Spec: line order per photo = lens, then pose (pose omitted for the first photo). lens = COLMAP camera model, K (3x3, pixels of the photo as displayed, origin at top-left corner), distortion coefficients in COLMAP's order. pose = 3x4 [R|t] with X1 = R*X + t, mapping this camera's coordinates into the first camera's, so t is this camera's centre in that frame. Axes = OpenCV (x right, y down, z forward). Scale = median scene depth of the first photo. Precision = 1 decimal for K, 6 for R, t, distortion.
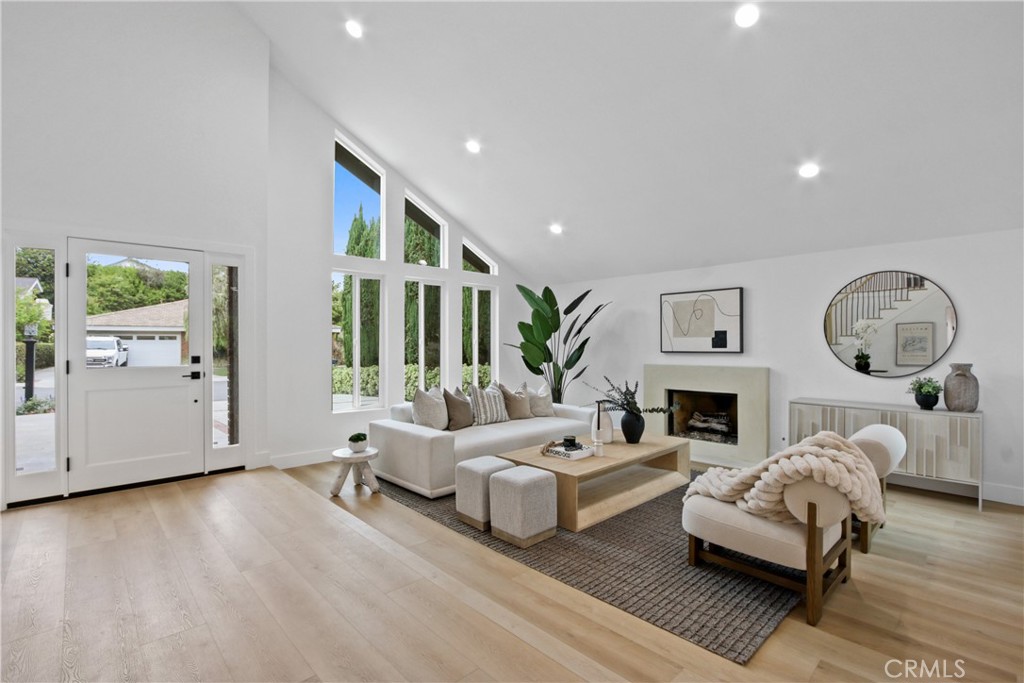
lens RADIAL K [[469.9, 0, 510.7], [0, 469.9, 344.4], [0, 0, 1]] dist [-0.018573, 0.002740]
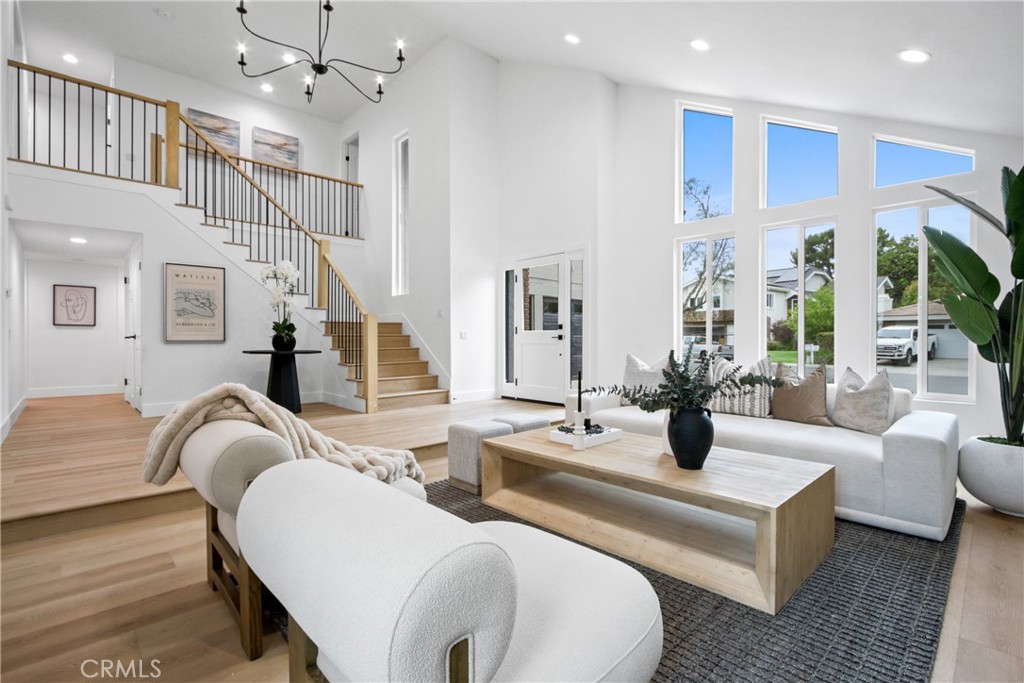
lens RADIAL K [[469.9, 0, 509.7], [0, 469.9, 344.7], [0, 0, 1]] dist [-0.018573, 0.002740]
pose [[-0.001319, 0.013567, -0.999907, 0.841504], [-0.000810, 0.999908, 0.013568, 0.071398], [0.999999, 0.000828, -0.001308, 0.858171]]
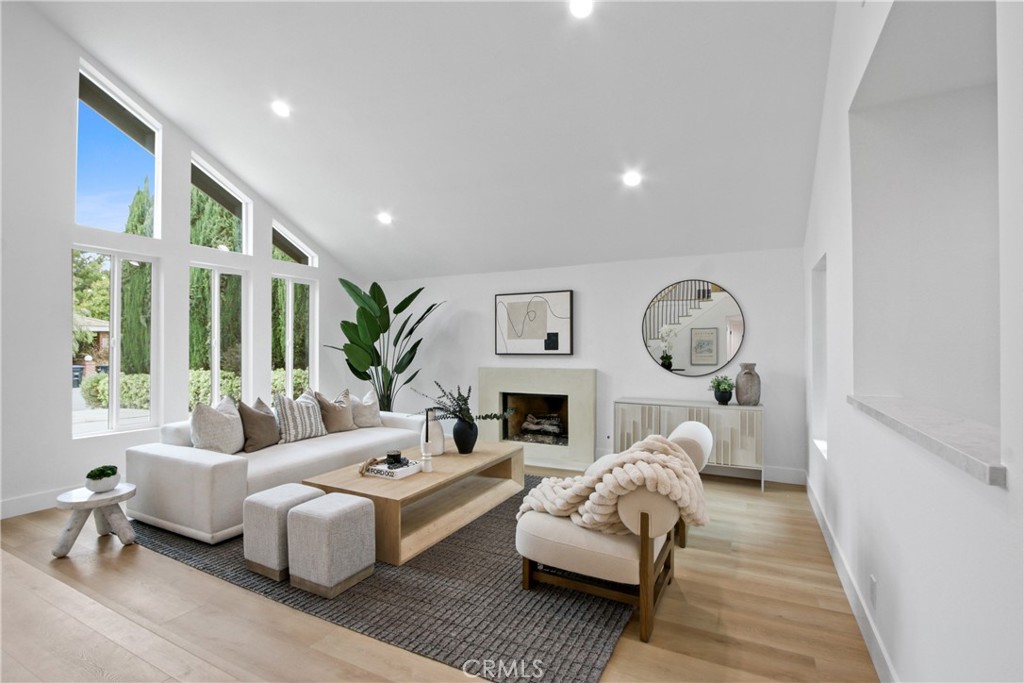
lens RADIAL K [[469.9, 0, 511.7], [0, 469.9, 343.3], [0, 0, 1]] dist [-0.018573, 0.002740]
pose [[0.943064, 0.002792, 0.332599, 0.039768], [-0.000398, 0.999974, -0.007266, 0.001125], [-0.332610, 0.006720, 0.943041, 0.101521]]
